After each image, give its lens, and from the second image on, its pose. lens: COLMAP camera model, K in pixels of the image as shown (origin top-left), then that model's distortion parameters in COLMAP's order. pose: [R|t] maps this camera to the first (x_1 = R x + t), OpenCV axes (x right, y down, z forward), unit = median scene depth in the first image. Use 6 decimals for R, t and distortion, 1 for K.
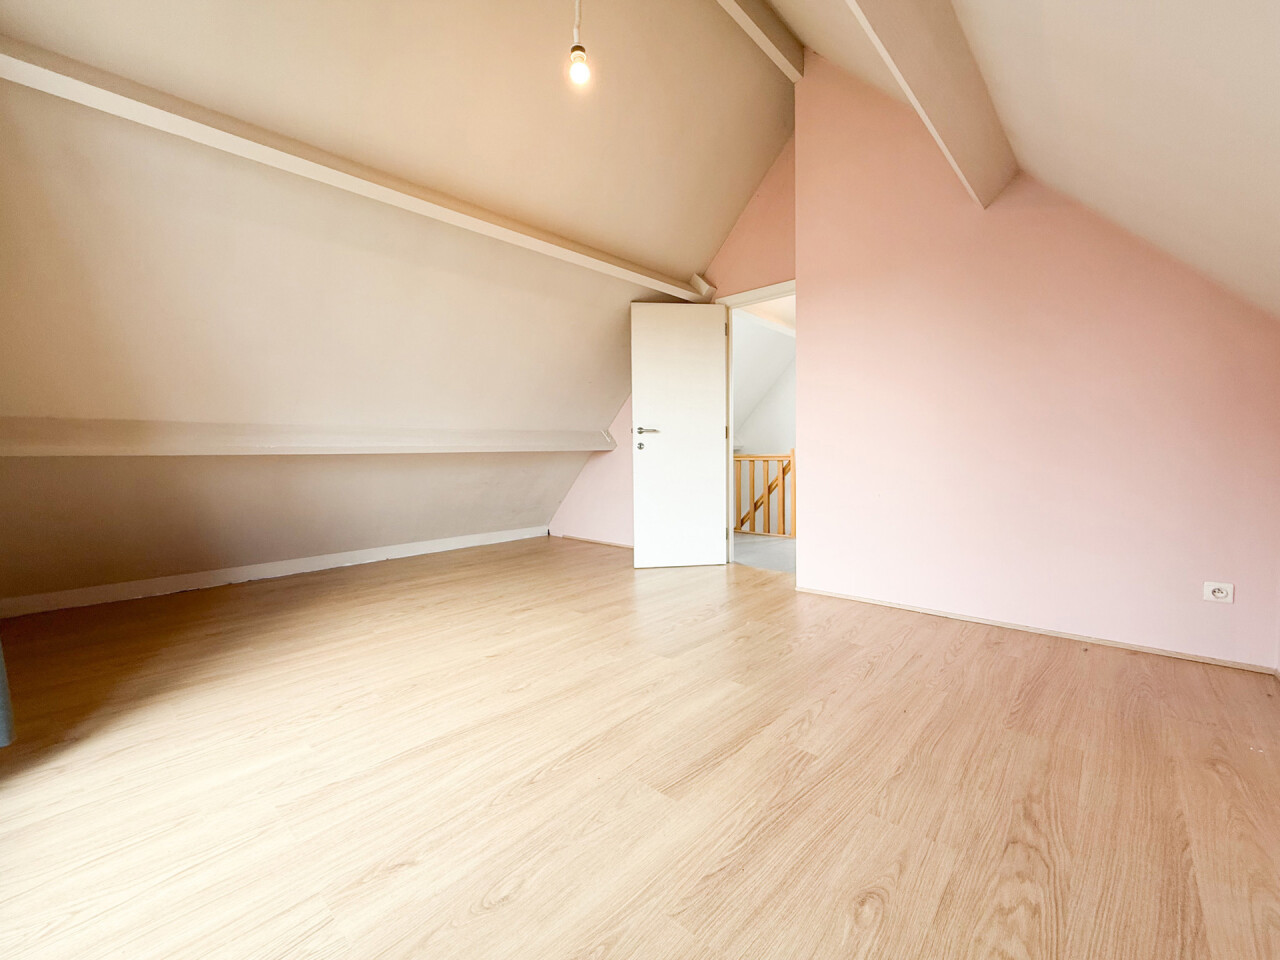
lens RADIAL K [[533.0, 0, 643.5], [0, 533.0, 473.8], [0, 0, 1]] dist [-0.000246, 0.000161]
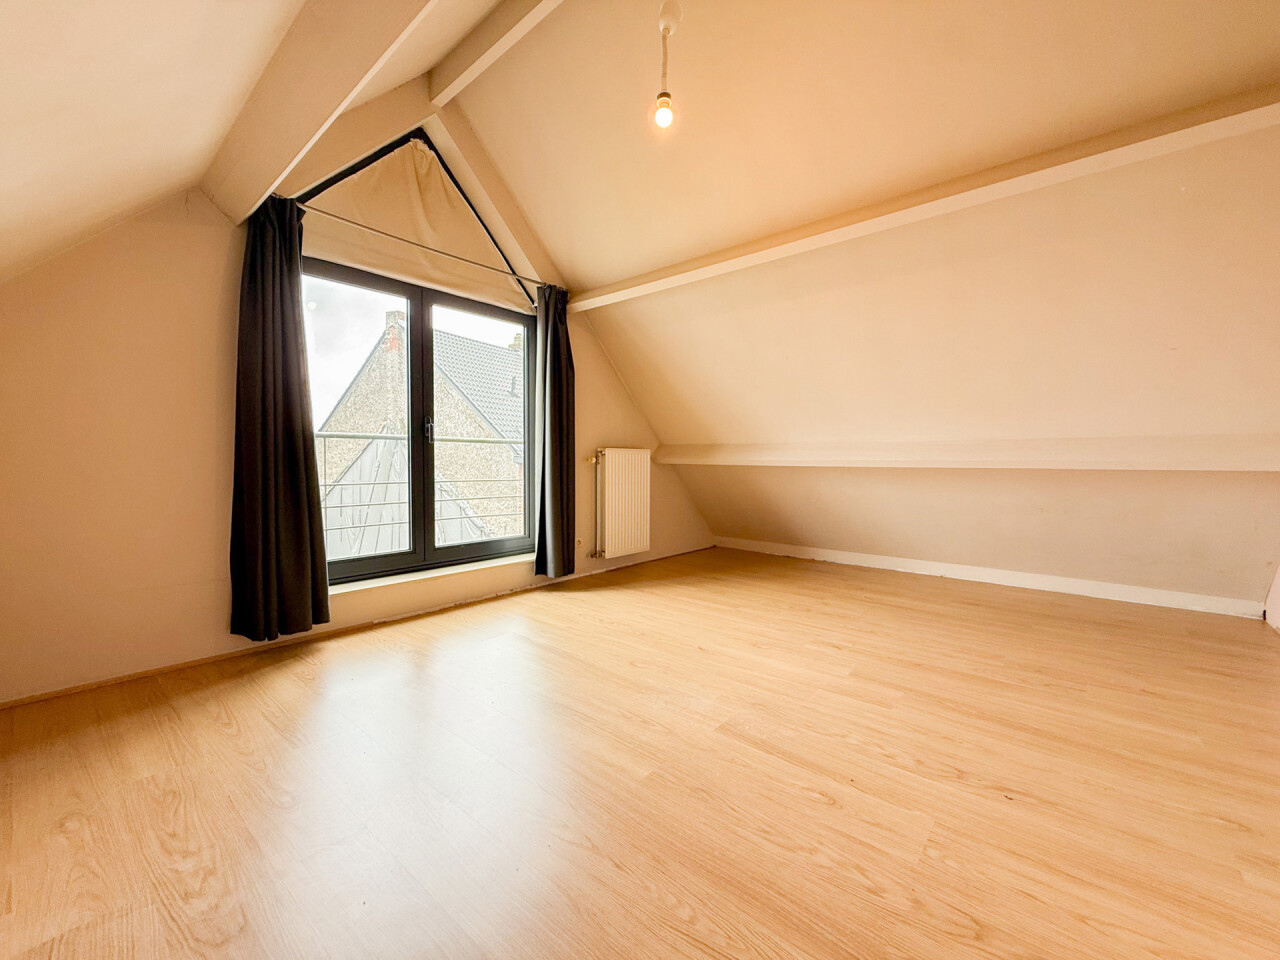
lens RADIAL K [[507.9, 0, 643.8], [0, 507.9, 471.7], [0, 0, 1]] dist [-0.000365, 0.000013]
pose [[0.041737, 0.040034, -0.998326, 0.711226], [-0.046188, 0.998206, 0.038099, -0.066086], [0.998060, 0.044520, 0.043512, 0.737032]]
